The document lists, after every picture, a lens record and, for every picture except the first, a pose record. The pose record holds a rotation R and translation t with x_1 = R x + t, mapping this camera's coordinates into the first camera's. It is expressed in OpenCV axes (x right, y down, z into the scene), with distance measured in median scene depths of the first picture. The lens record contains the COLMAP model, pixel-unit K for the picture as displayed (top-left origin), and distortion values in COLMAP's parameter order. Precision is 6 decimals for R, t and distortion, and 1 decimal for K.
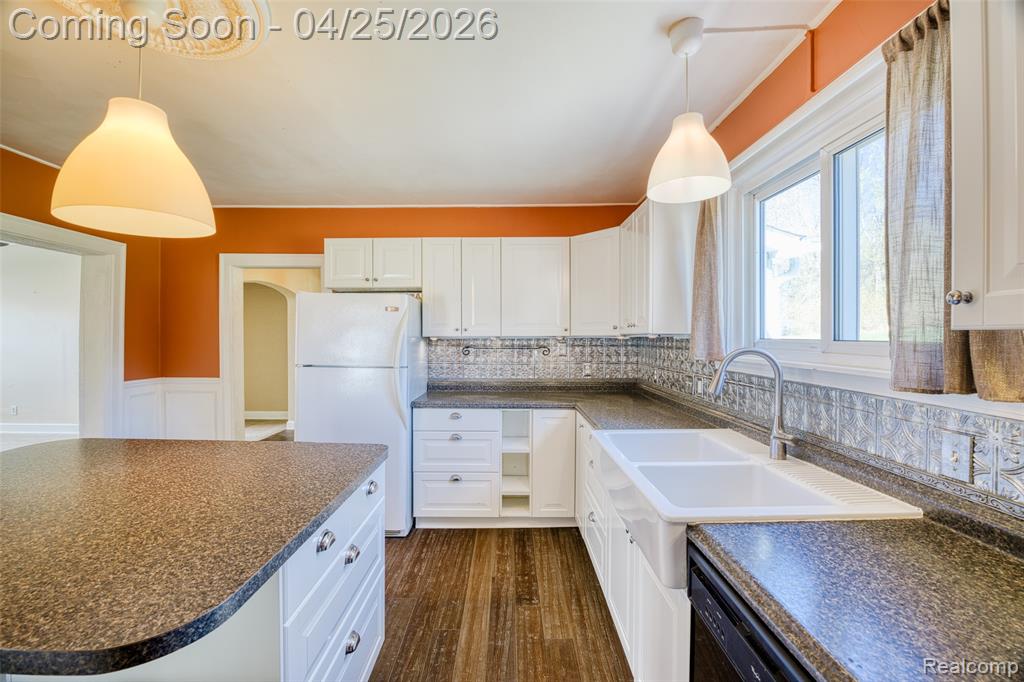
lens RADIAL K [[410.9, 0, 507.7], [0, 410.9, 339.4], [0, 0, 1]] dist [-0.023541, 0.000395]
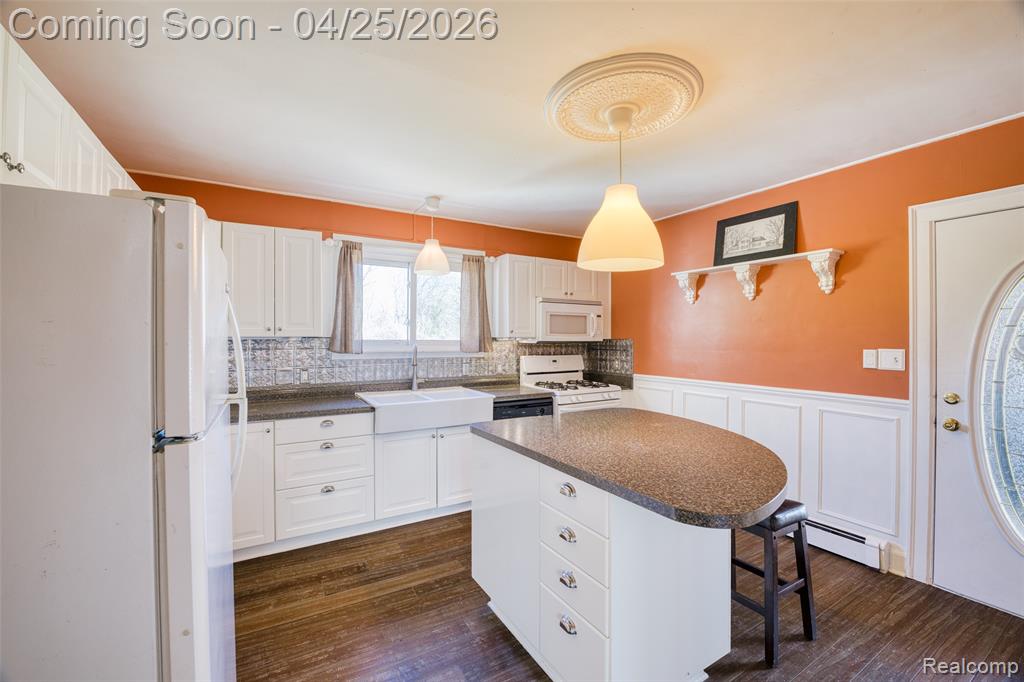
lens RADIAL K [[410.9, 0, 502.2], [0, 410.9, 337.2], [0, 0, 1]] dist [-0.023541, 0.000395]
pose [[-0.490256, 0.003625, 0.871571, -0.876596], [0.008503, 0.999964, 0.000624, -0.006494], [-0.871537, 0.007717, -0.490269, 0.919952]]
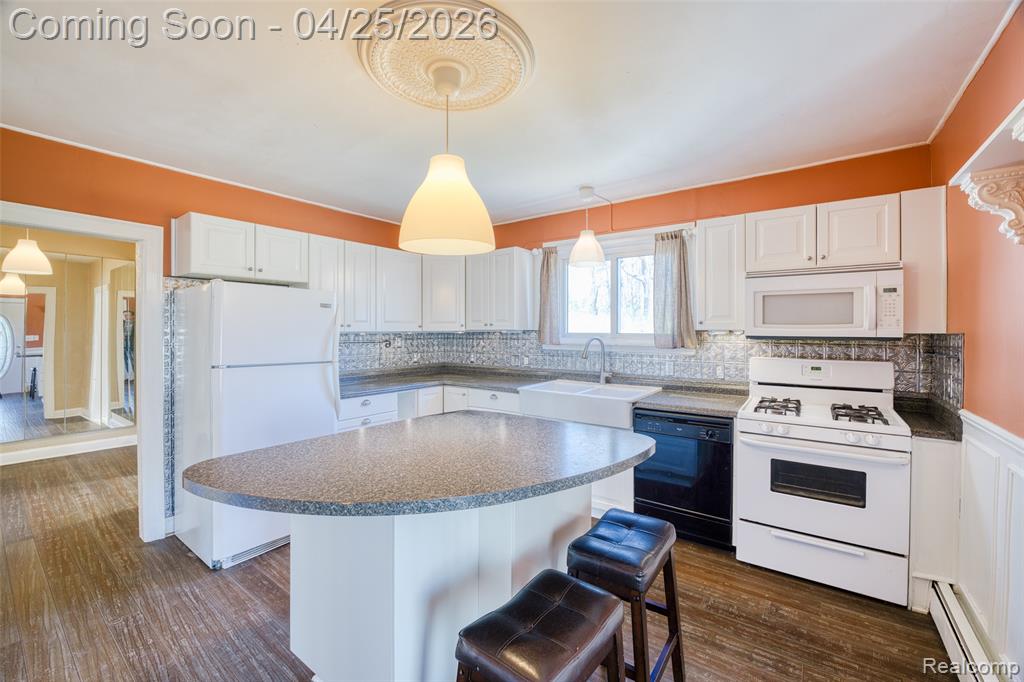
lens RADIAL K [[410.9, 0, 511.2], [0, 410.9, 330.9], [0, 0, 1]] dist [-0.023541, 0.000395]
pose [[0.600457, 0.000341, 0.799657, -0.807284], [0.006620, 0.999964, -0.005397, -0.001030], [-0.799630, 0.008534, 0.600432, 0.007976]]
